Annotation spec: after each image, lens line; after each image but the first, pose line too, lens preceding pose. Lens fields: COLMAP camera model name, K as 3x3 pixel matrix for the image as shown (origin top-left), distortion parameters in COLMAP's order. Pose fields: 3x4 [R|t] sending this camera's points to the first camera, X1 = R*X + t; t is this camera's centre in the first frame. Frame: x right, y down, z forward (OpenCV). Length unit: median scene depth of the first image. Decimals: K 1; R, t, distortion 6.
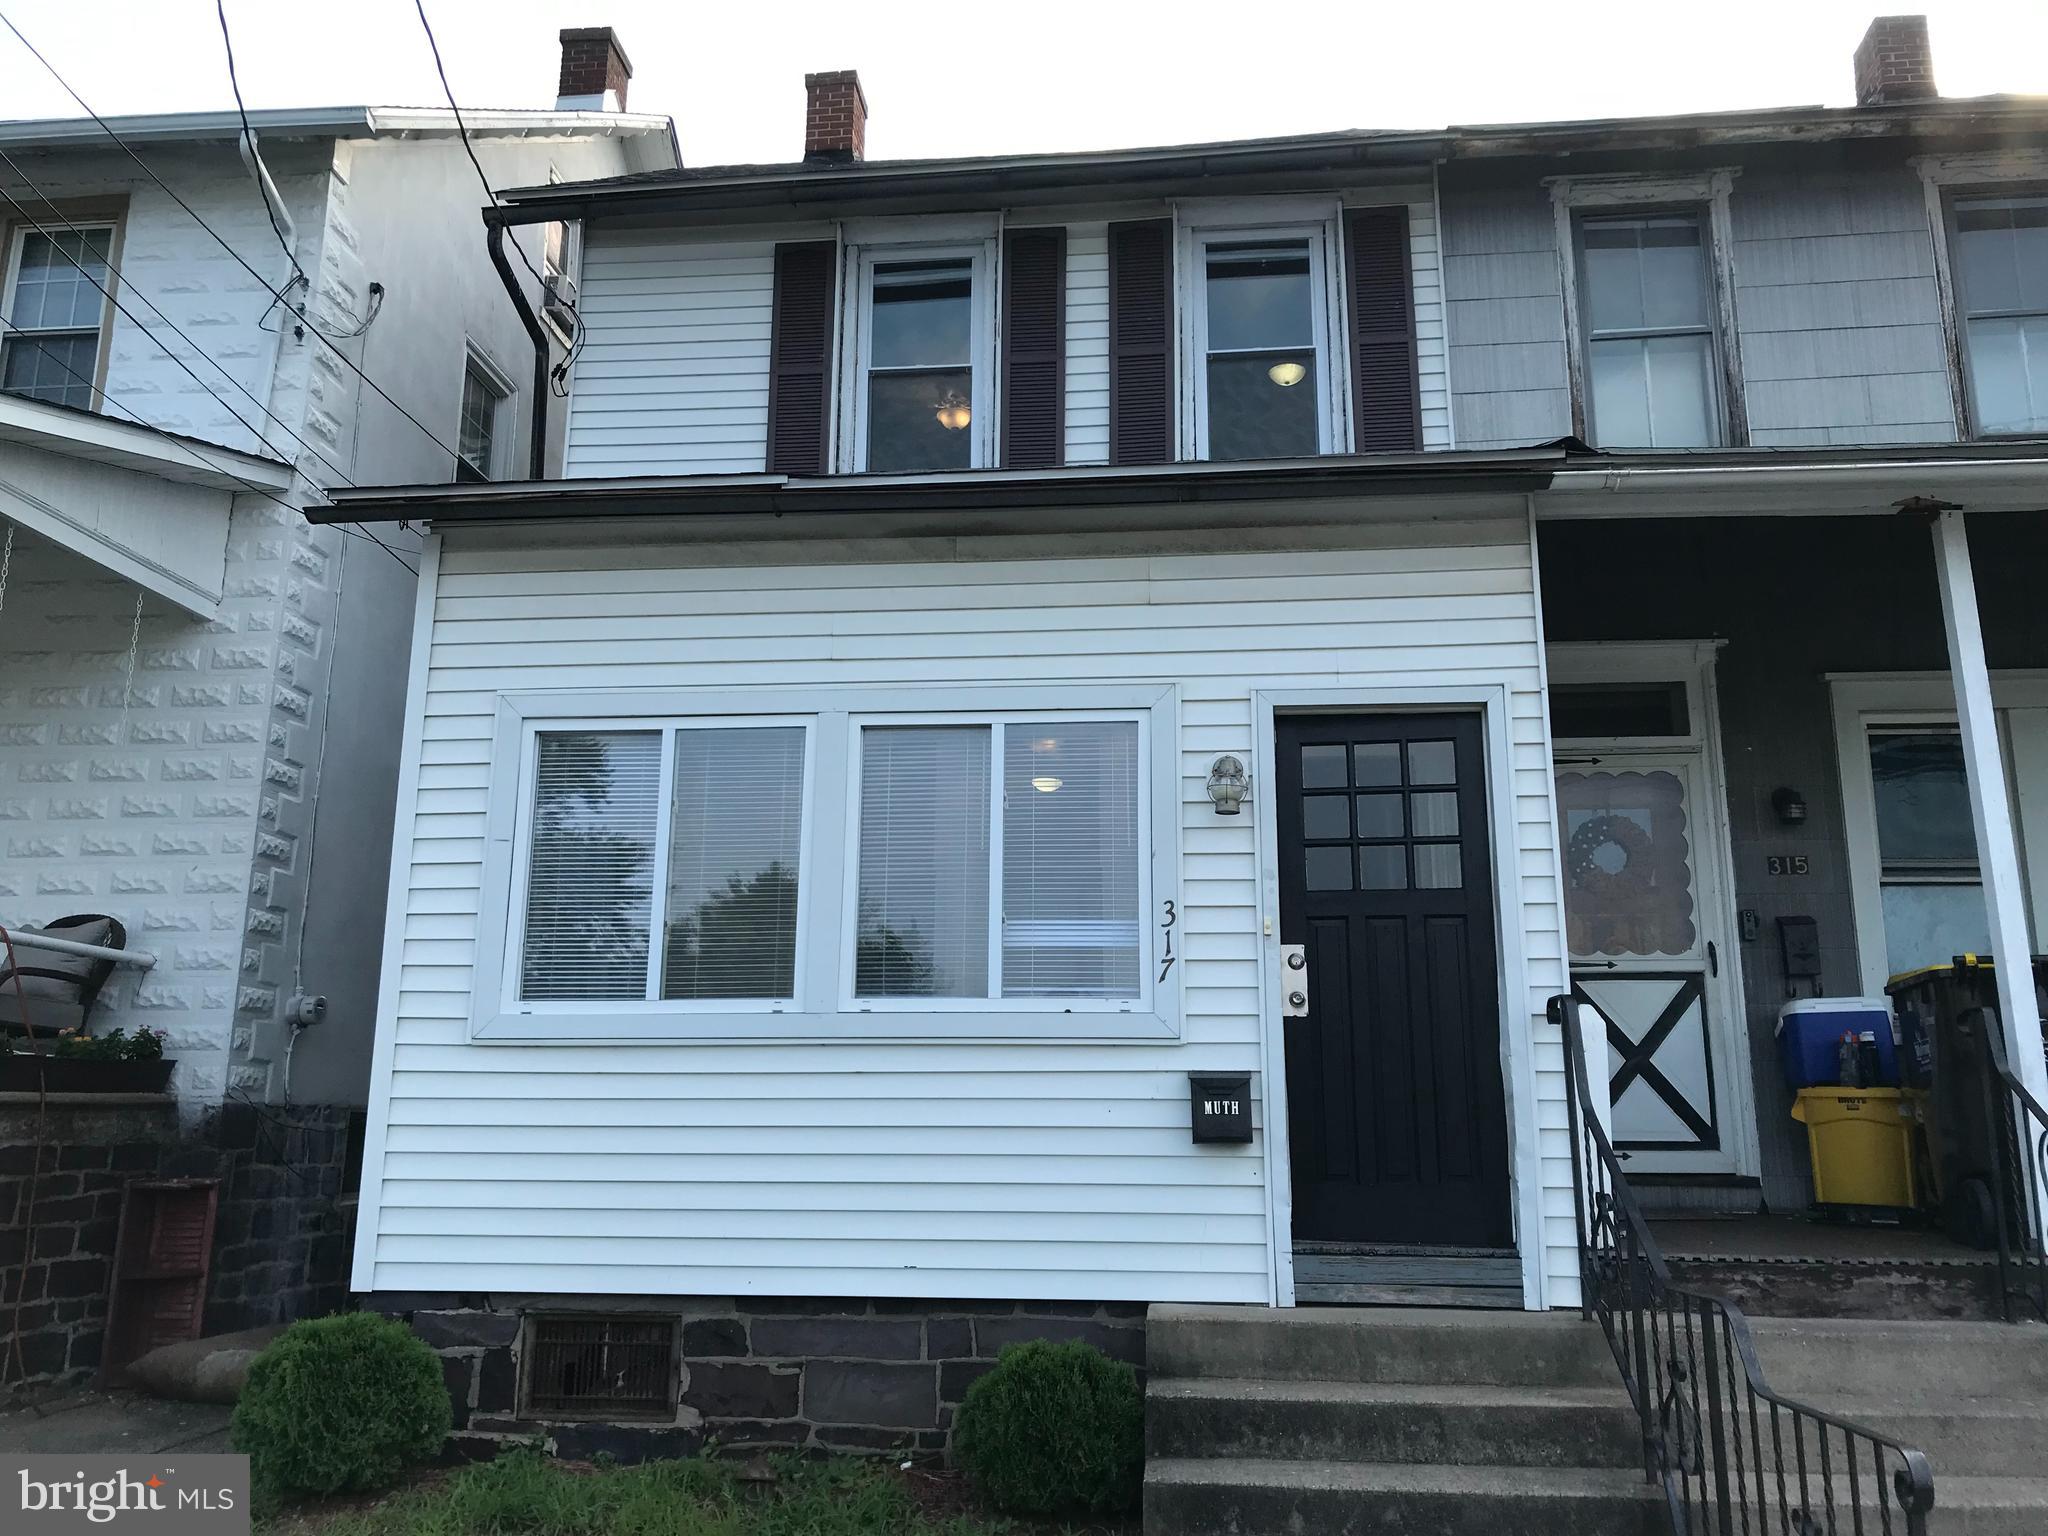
lens RADIAL K [[1635.4, 0, 1030.3], [0, 1635.4, 763.0], [0, 0, 1]] dist [0.013165, 0.002605]
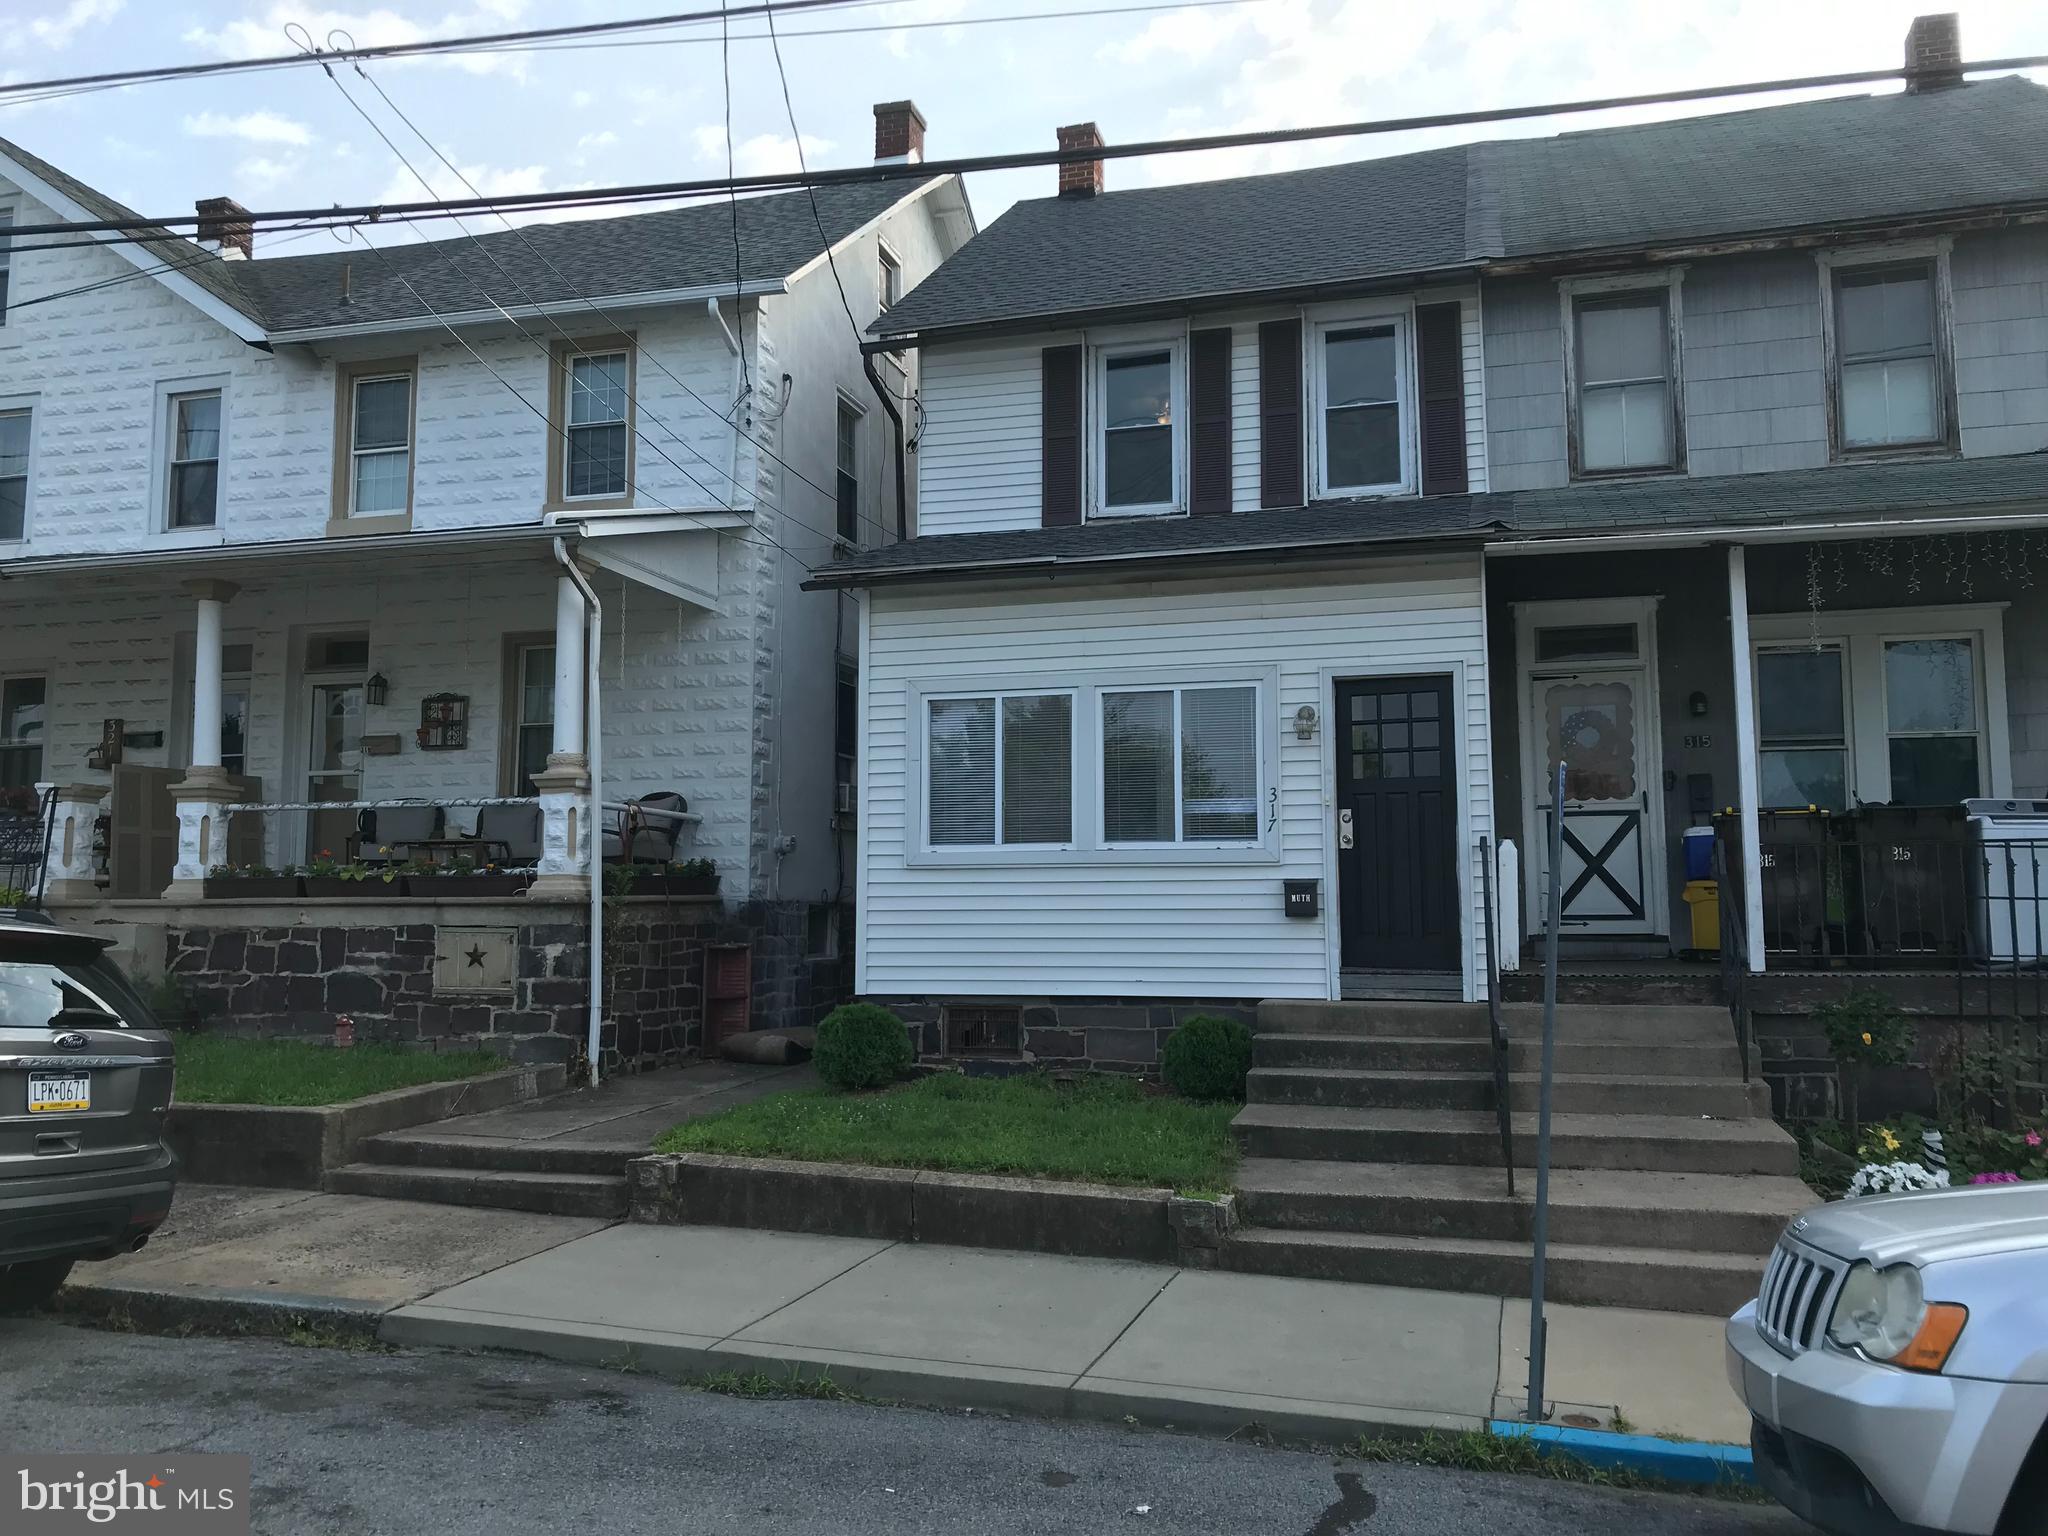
lens RADIAL K [[1686.5, 0, 1026.5], [0, 1686.5, 752.3], [0, 0, 1]] dist [0.043618, -0.054317]
pose [[0.983913, -0.026544, -0.176666, 0.125811], [0.048064, 0.991770, 0.118672, -0.163367], [0.172062, -0.125254, 0.977091, -0.755122]]
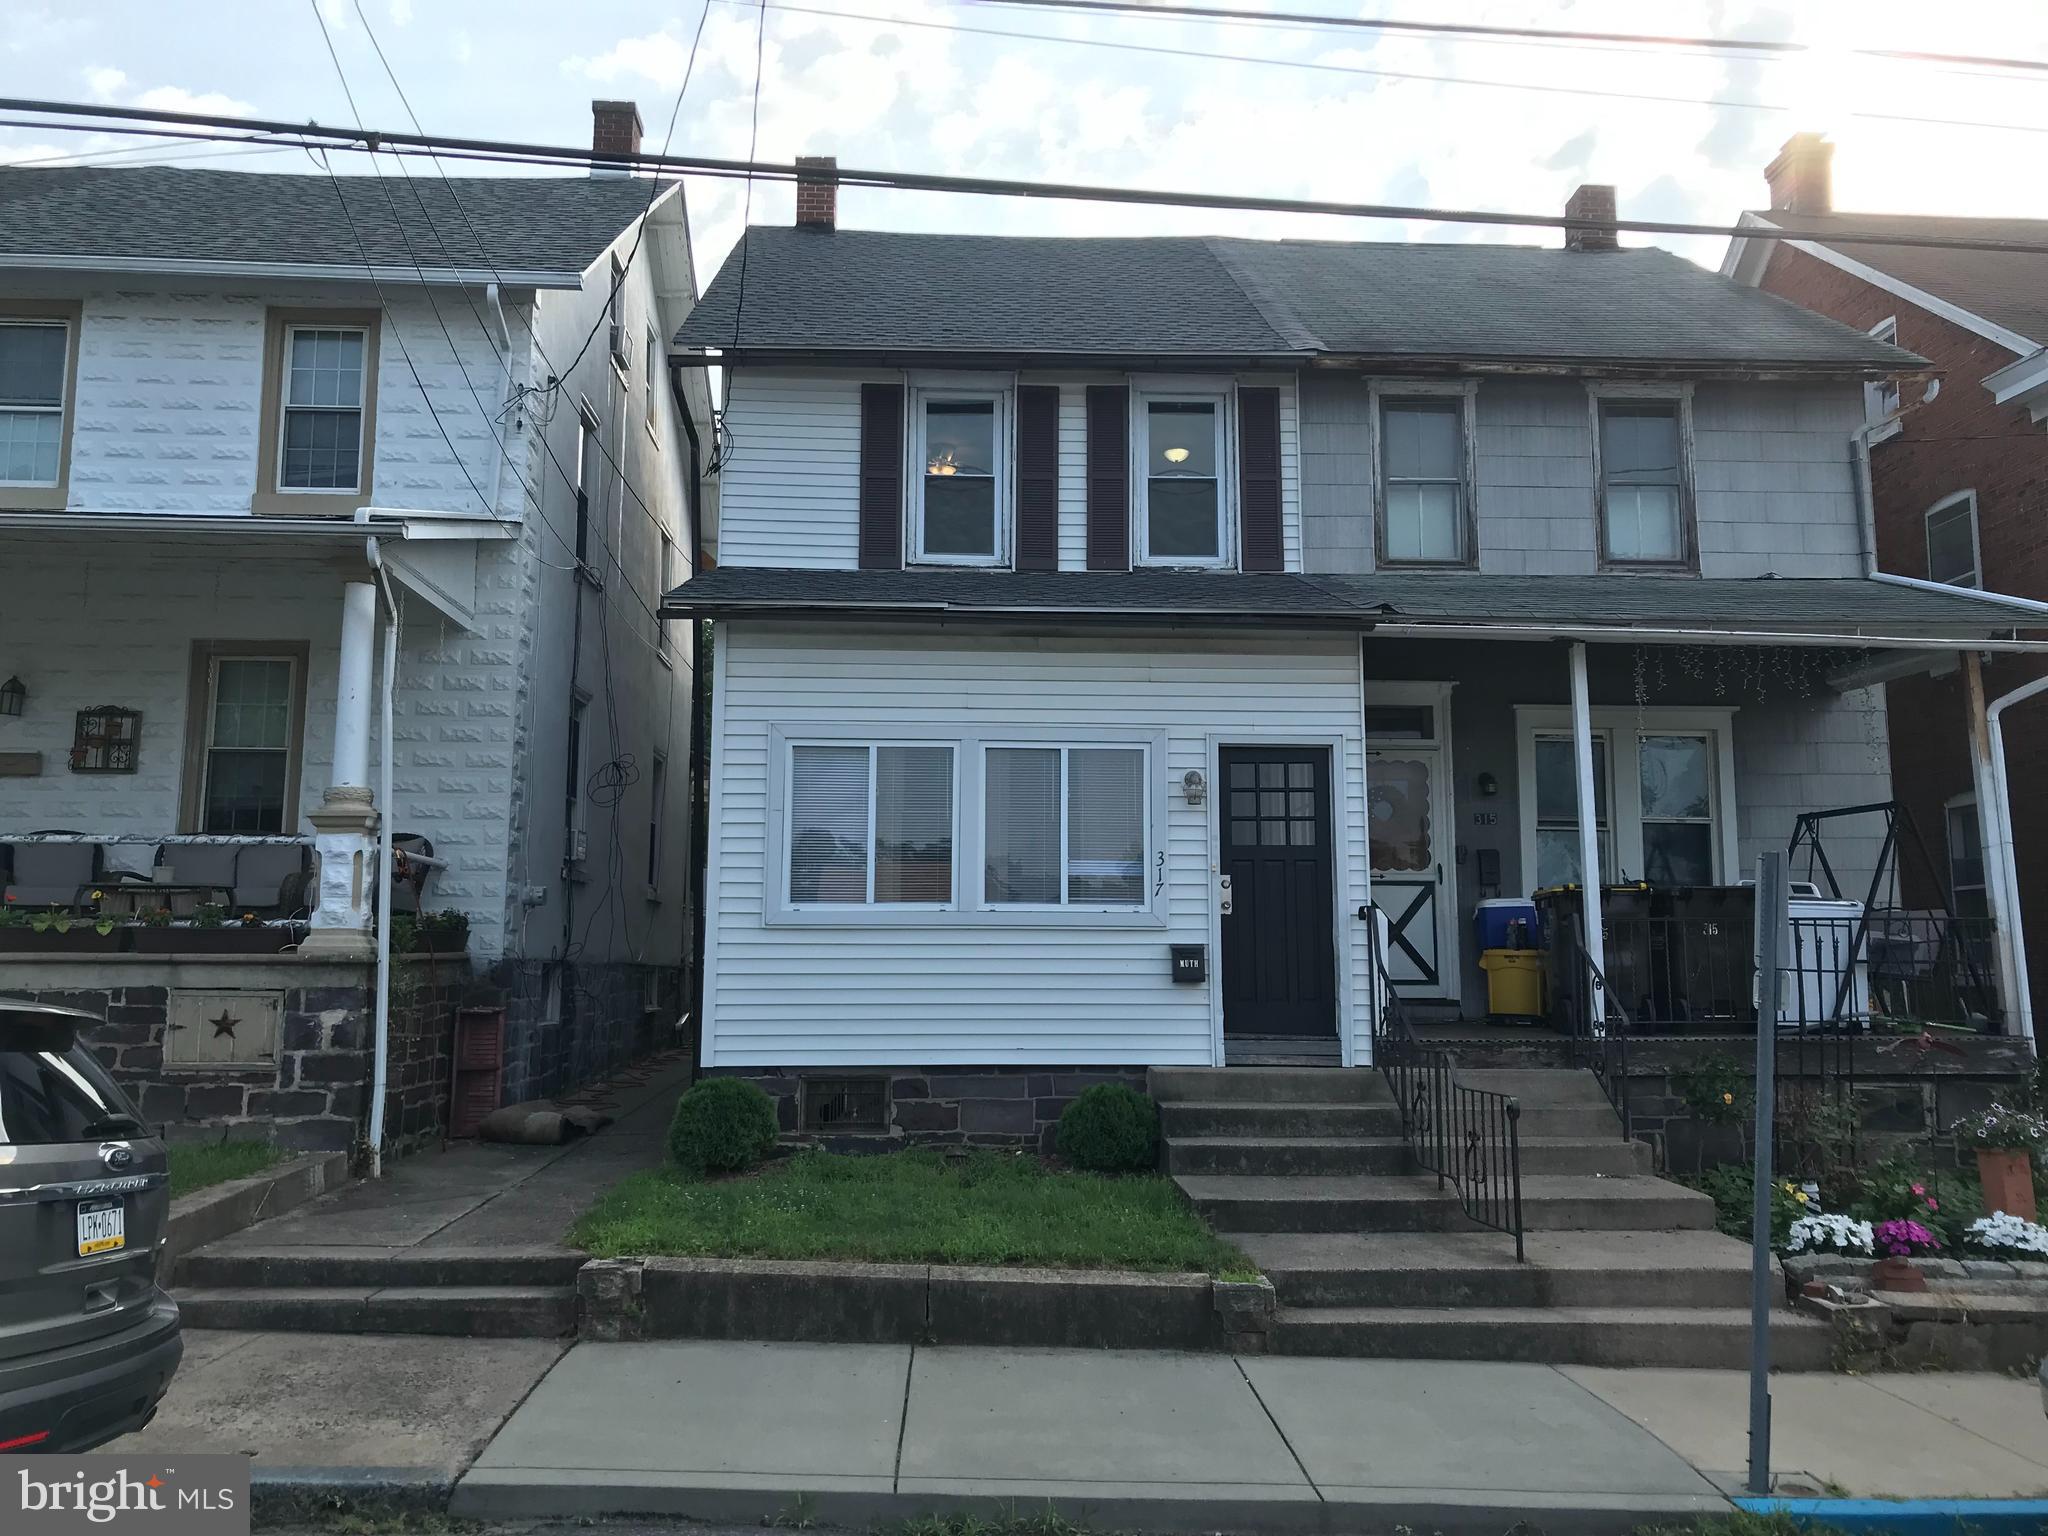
lens RADIAL K [[1676.7, 0, 1004.7], [0, 1676.7, 750.0], [0, 0, 1]] dist [0.043451, -0.046873]
pose [[0.988723, 0.016864, 0.148801, -0.311657], [-0.030676, 0.995377, 0.091020, -0.163852], [-0.146578, -0.094558, 0.984669, -0.680728]]
